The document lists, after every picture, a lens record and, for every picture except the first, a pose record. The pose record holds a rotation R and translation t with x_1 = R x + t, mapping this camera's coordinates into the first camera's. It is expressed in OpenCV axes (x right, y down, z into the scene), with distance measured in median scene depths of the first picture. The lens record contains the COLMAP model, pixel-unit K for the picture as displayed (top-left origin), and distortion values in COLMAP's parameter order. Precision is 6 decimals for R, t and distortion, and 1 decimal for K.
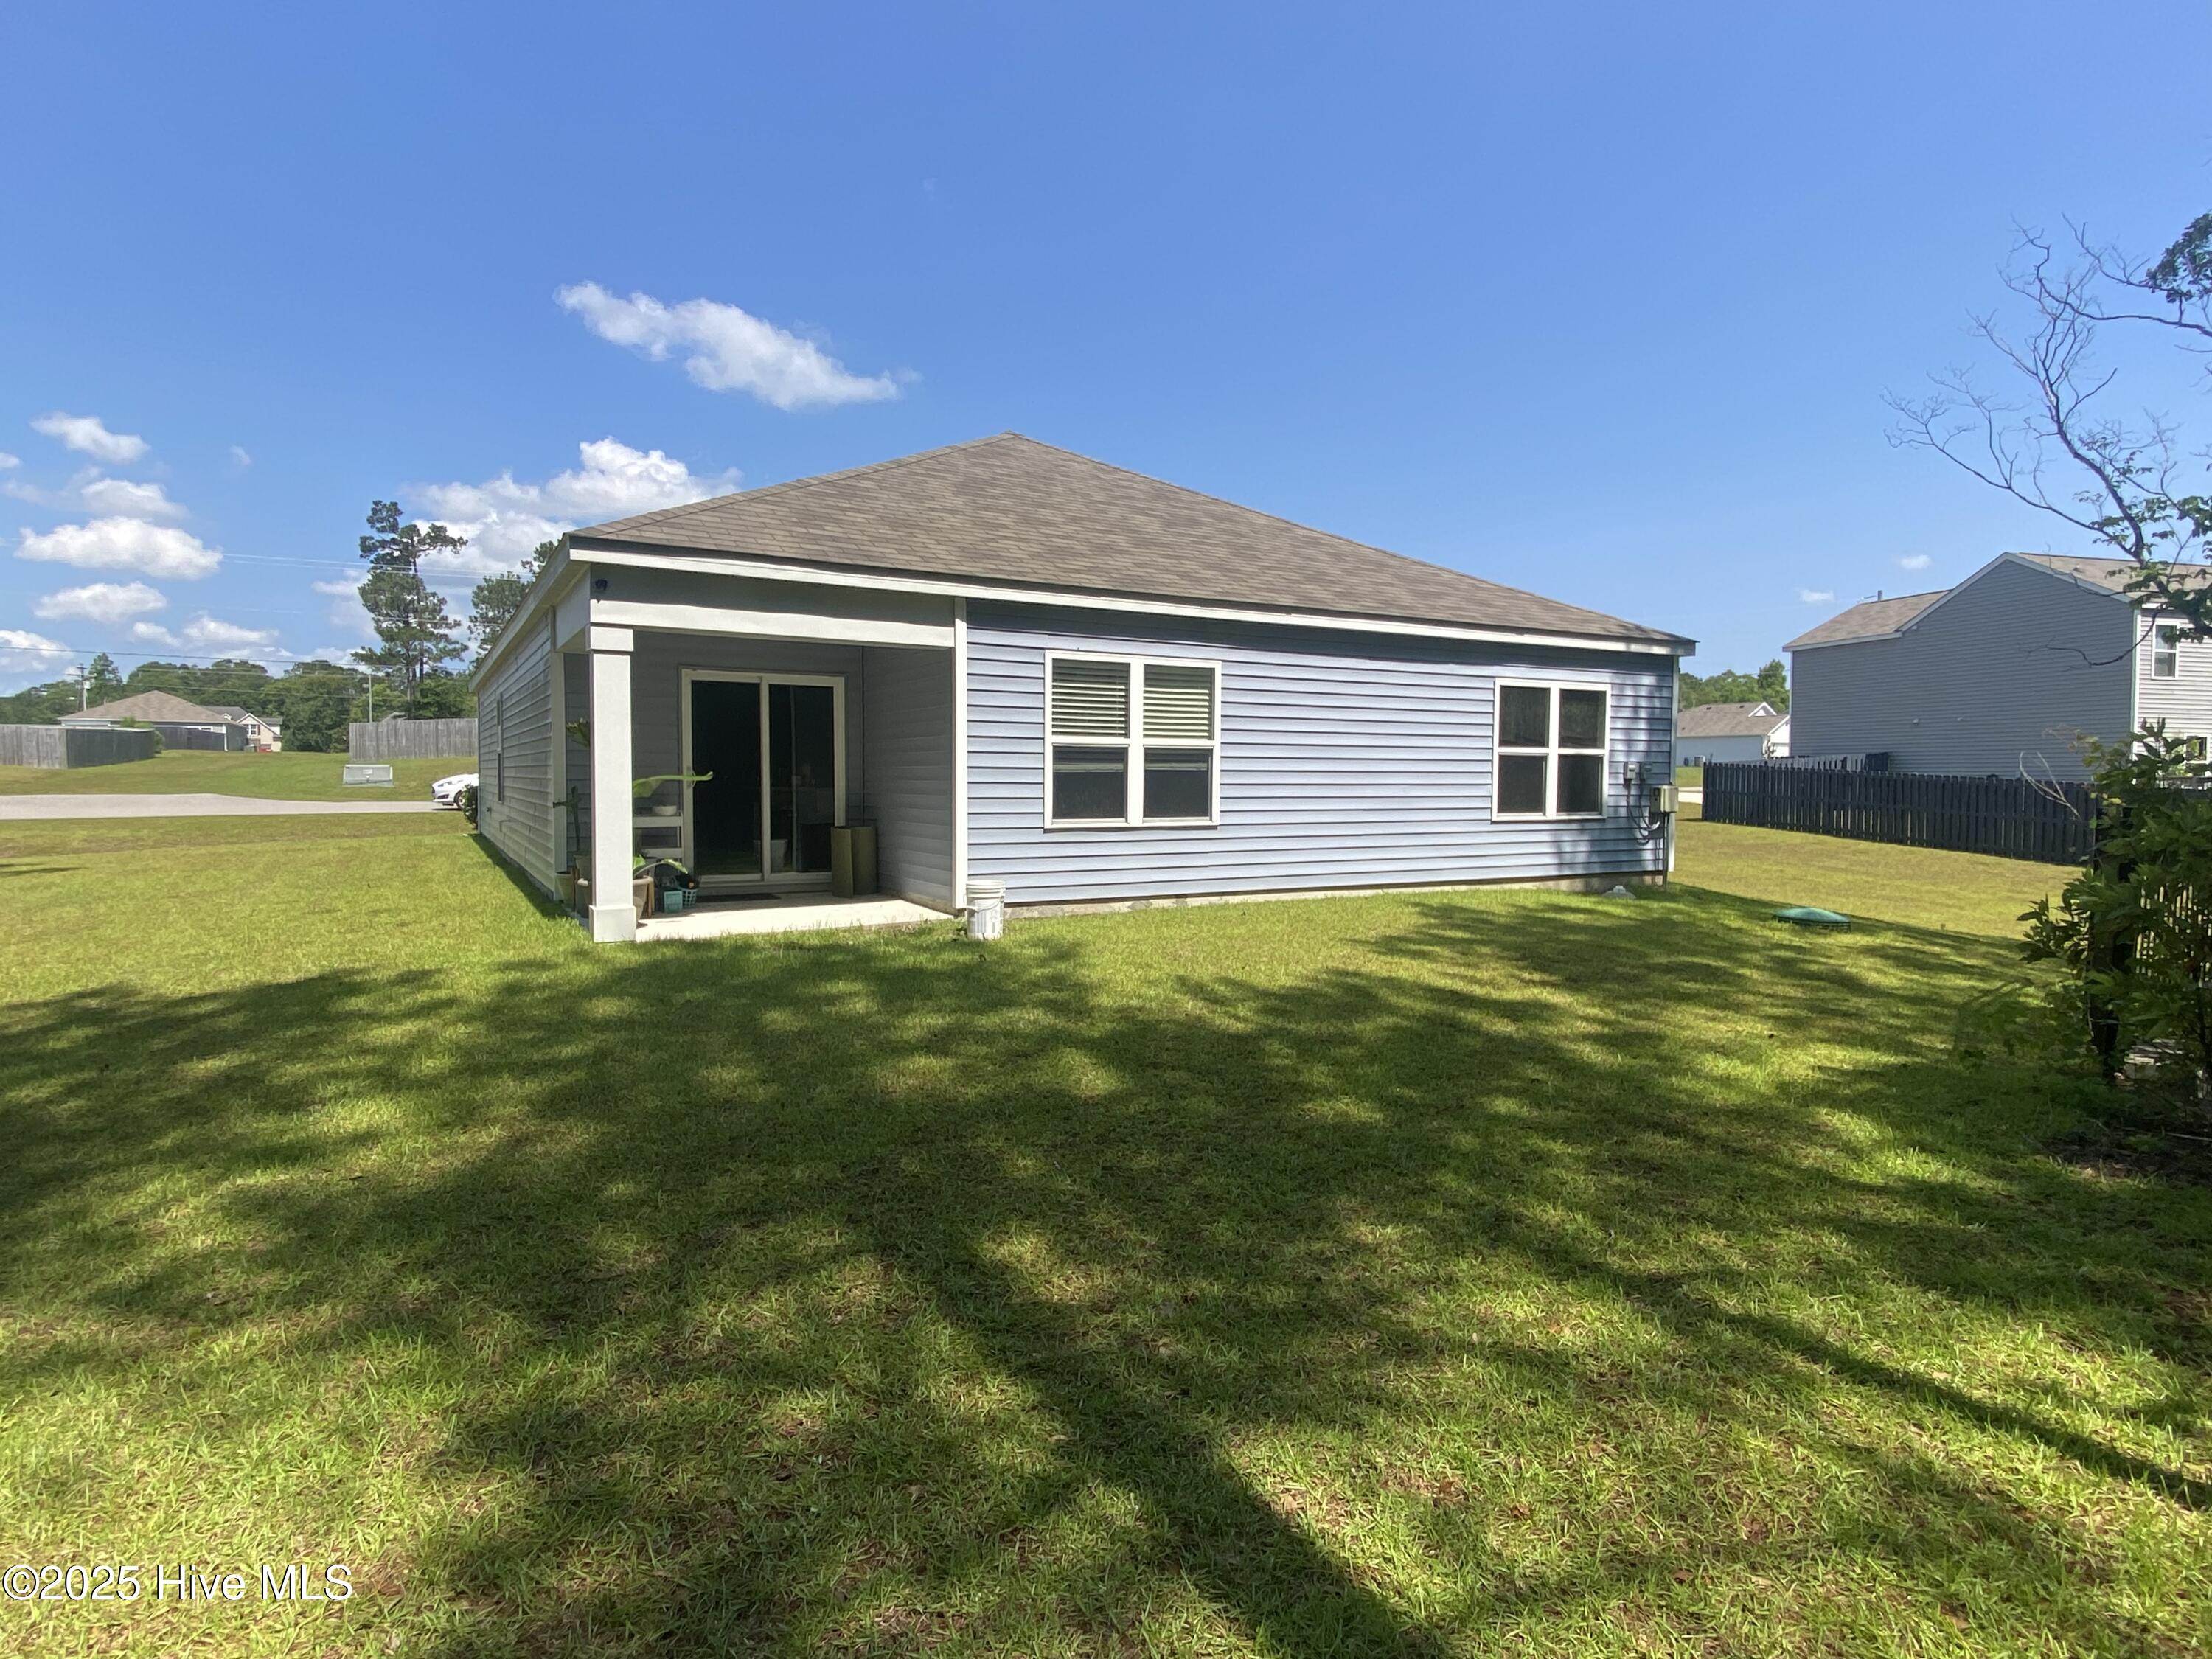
lens RADIAL K [[1202.2, 0, 1106.0], [0, 1202.2, 829.5], [0, 0, 1]] dist [0.035698, -0.026678]
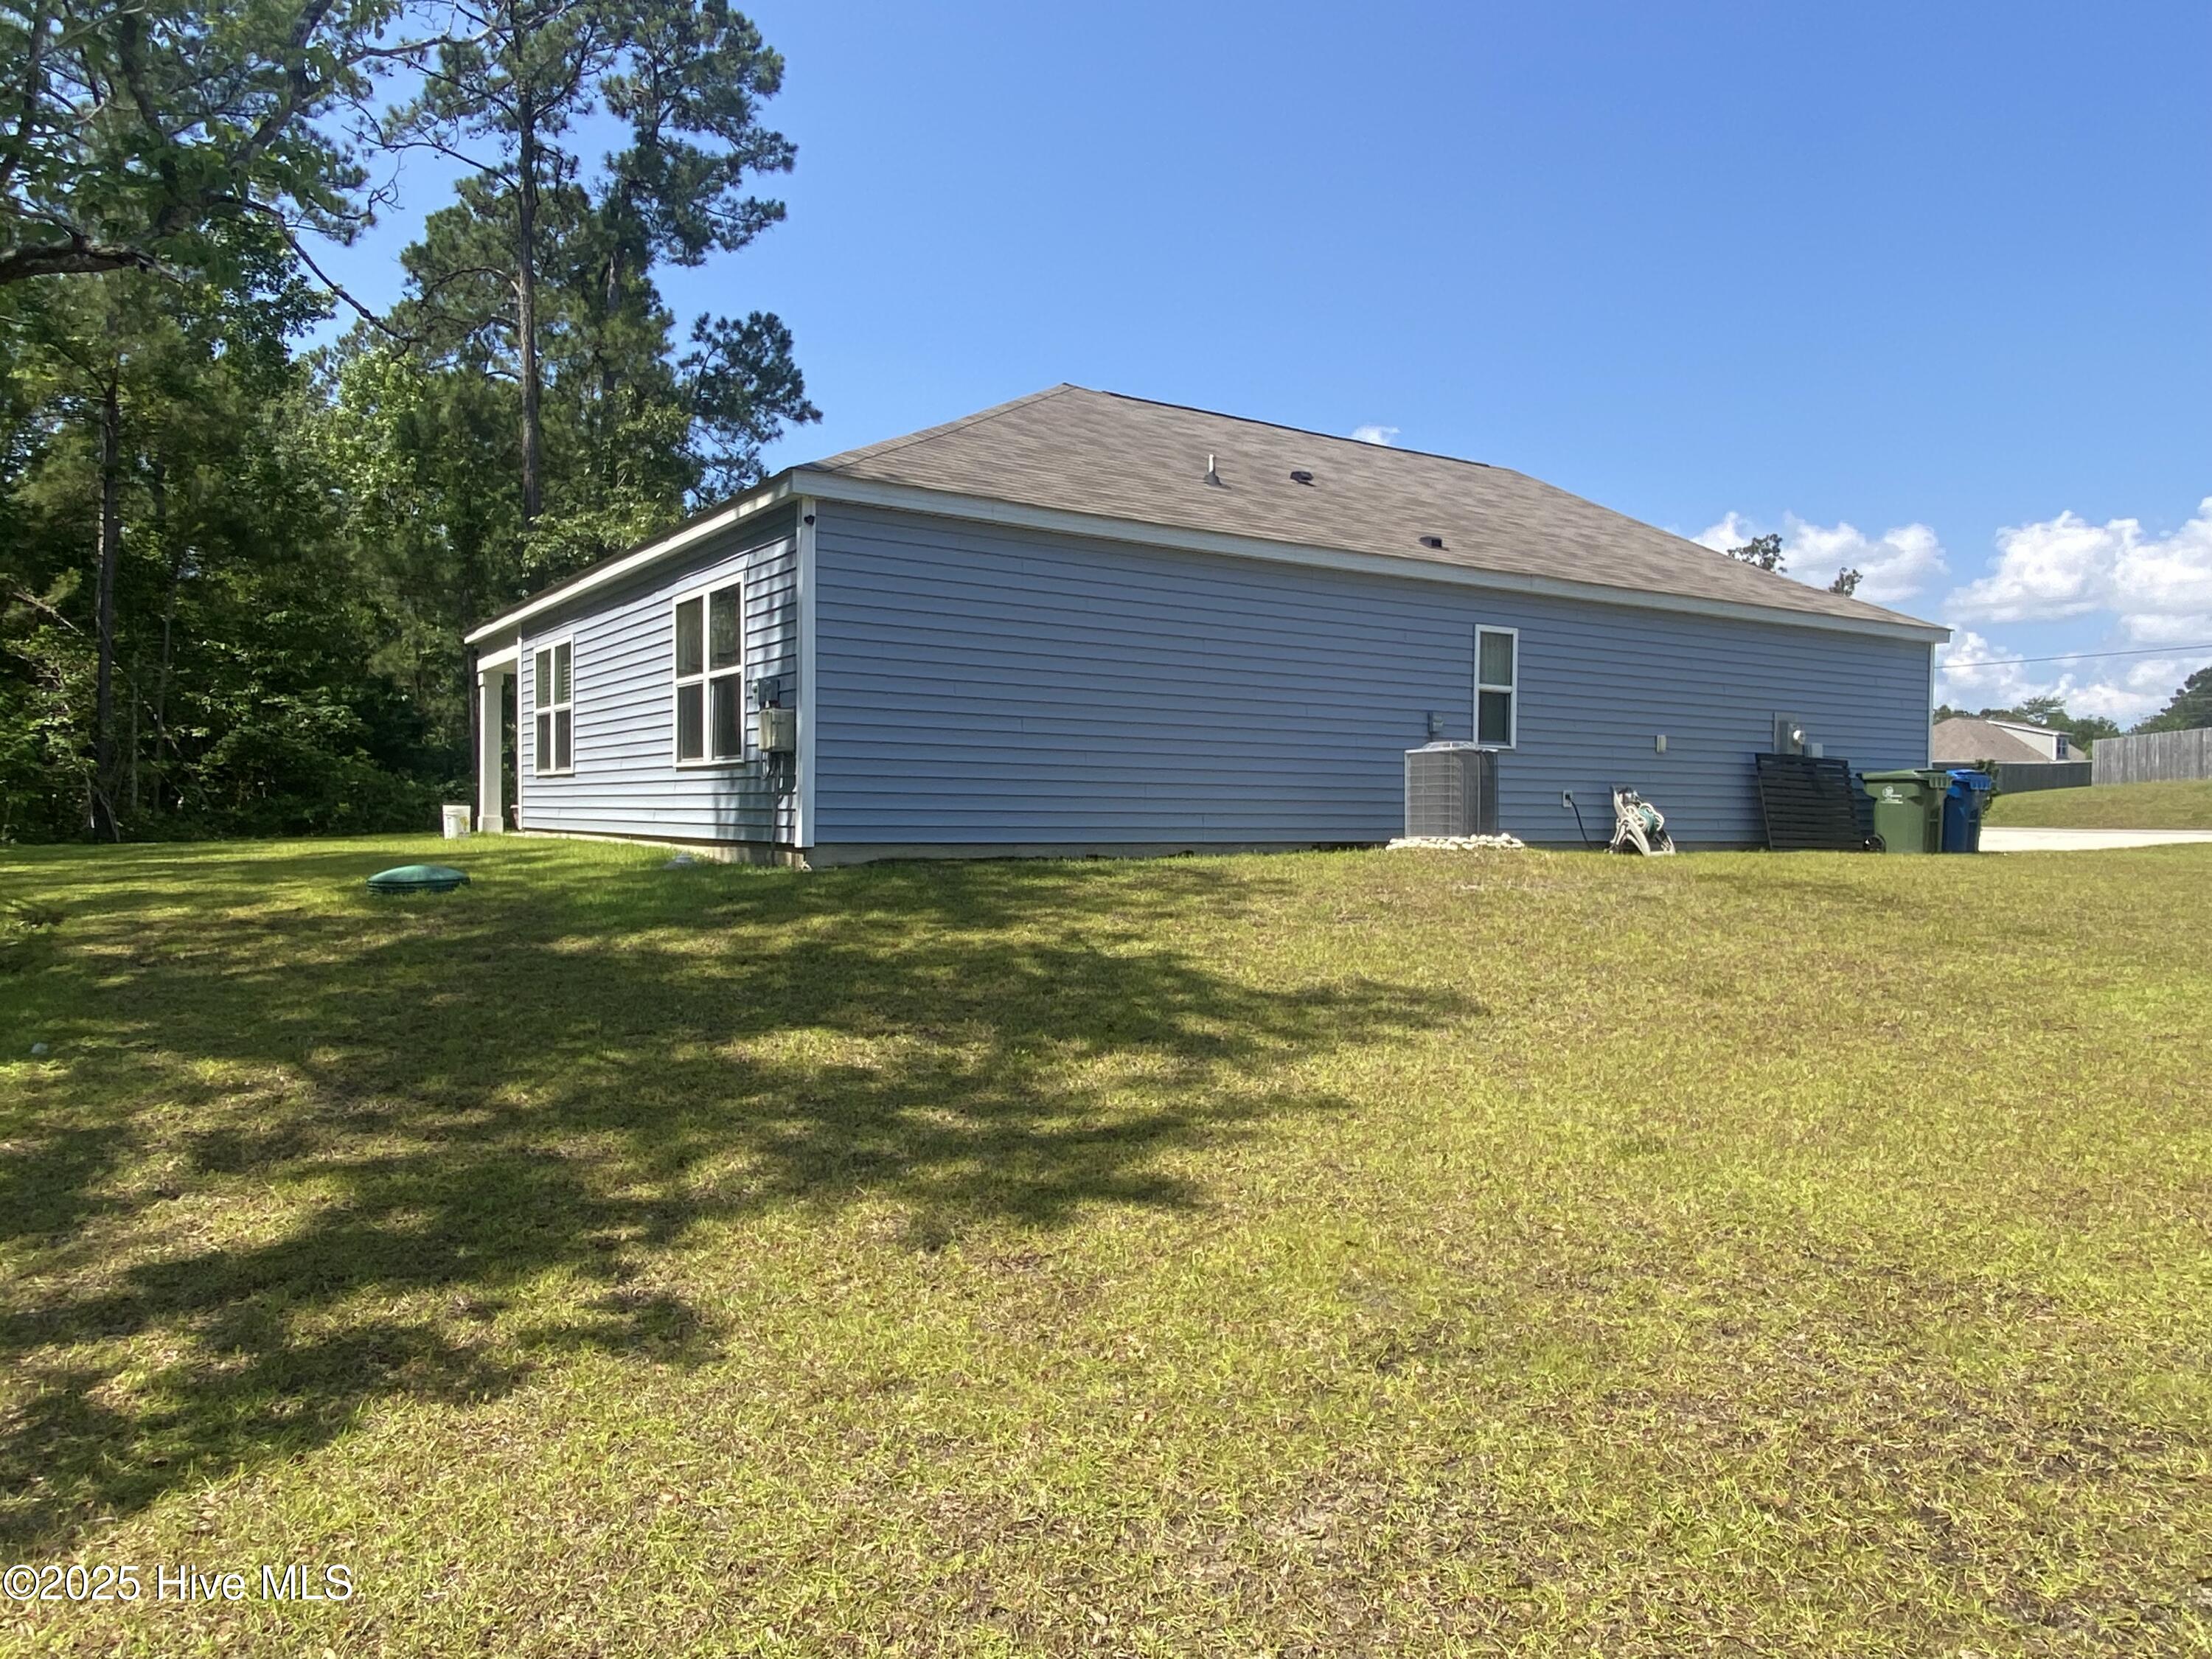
lens RADIAL K [[1453.8, 0, 1106.0], [0, 1453.8, 829.5], [0, 0, 1]] dist [0.000713, 0.000073]
pose [[0.080167, 0.007814, -0.996751, 1.614102], [-0.053272, 0.998574, 0.003543, 0.019373], [0.995357, 0.052815, 0.080469, 1.456365]]
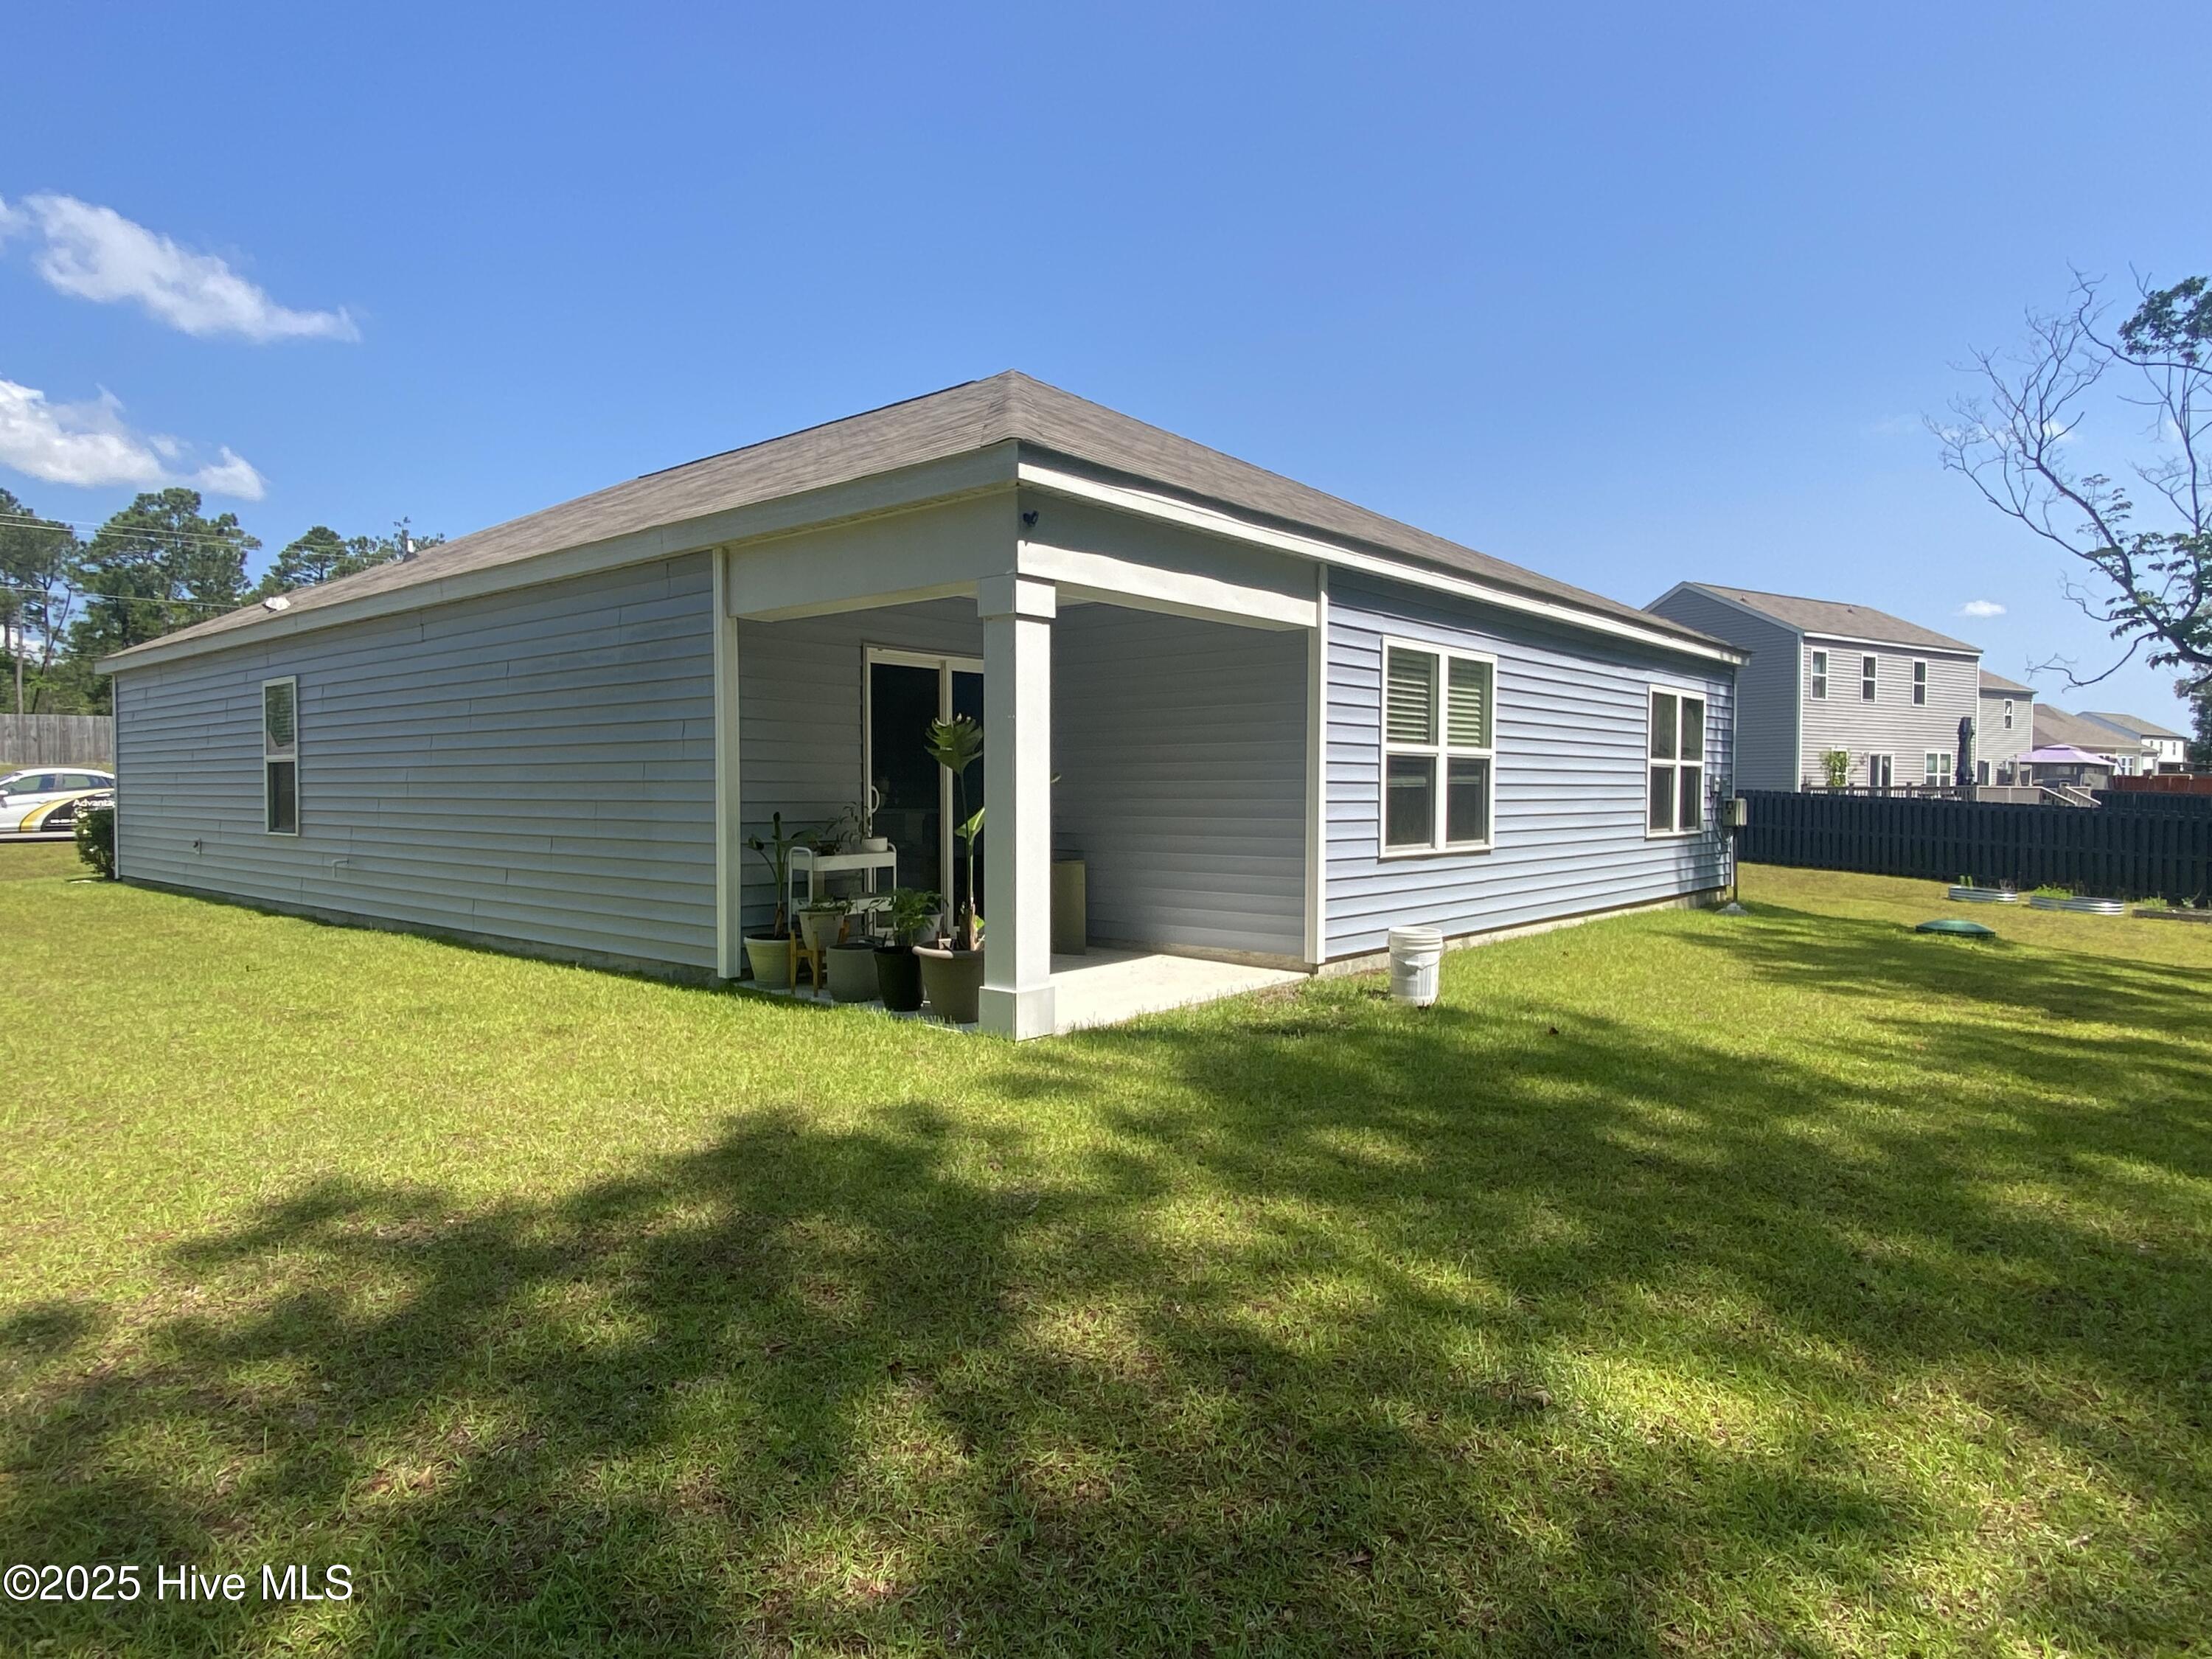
lens RADIAL K [[1298.2, 0, 1069.5], [0, 1298.2, 825.7], [0, 0, 1]] dist [0.032789, -0.025294]
pose [[0.945116, -0.012975, 0.326478, -0.508175], [0.017811, 0.999771, -0.011825, -0.015258], [-0.326250, 0.016991, 0.945131, 0.236654]]
